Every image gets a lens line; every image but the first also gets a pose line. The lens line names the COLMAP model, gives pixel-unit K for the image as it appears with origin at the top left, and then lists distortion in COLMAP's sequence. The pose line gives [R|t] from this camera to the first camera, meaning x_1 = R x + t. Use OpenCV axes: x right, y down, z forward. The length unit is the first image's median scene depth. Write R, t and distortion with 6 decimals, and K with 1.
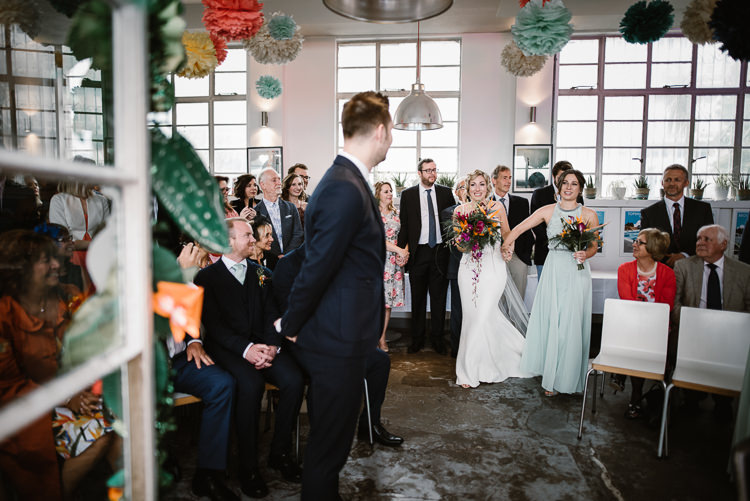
lens RADIAL K [[518.4, 0, 375.0], [0, 518.4, 250.5], [0, 0, 1]] dist [-0.057502, 0.049905]
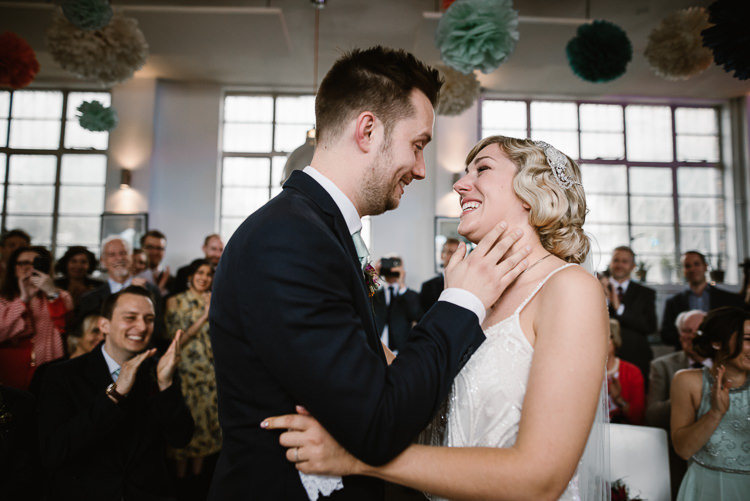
lens RADIAL K [[518.4, 0, 375.0], [0, 518.4, 250.5], [0, 0, 1]] dist [-0.057502, 0.049905]
pose [[0.988027, 0.015896, 0.153458, 0.051781], [0.010053, 0.985931, -0.166852, -0.014012], [-0.153951, 0.166397, 0.973967, 0.235700]]
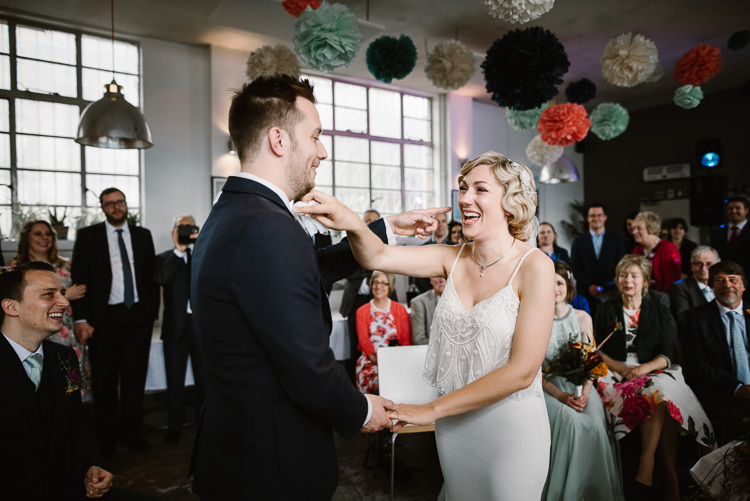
lens RADIAL K [[518.4, 0, 375.0], [0, 518.4, 250.5], [0, 0, 1]] dist [-0.057502, 0.049905]
pose [[0.748706, -0.031227, 0.662166, -0.112624], [0.079567, 0.995902, -0.043001, -0.027514], [-0.658109, 0.084881, 0.748123, 0.215611]]
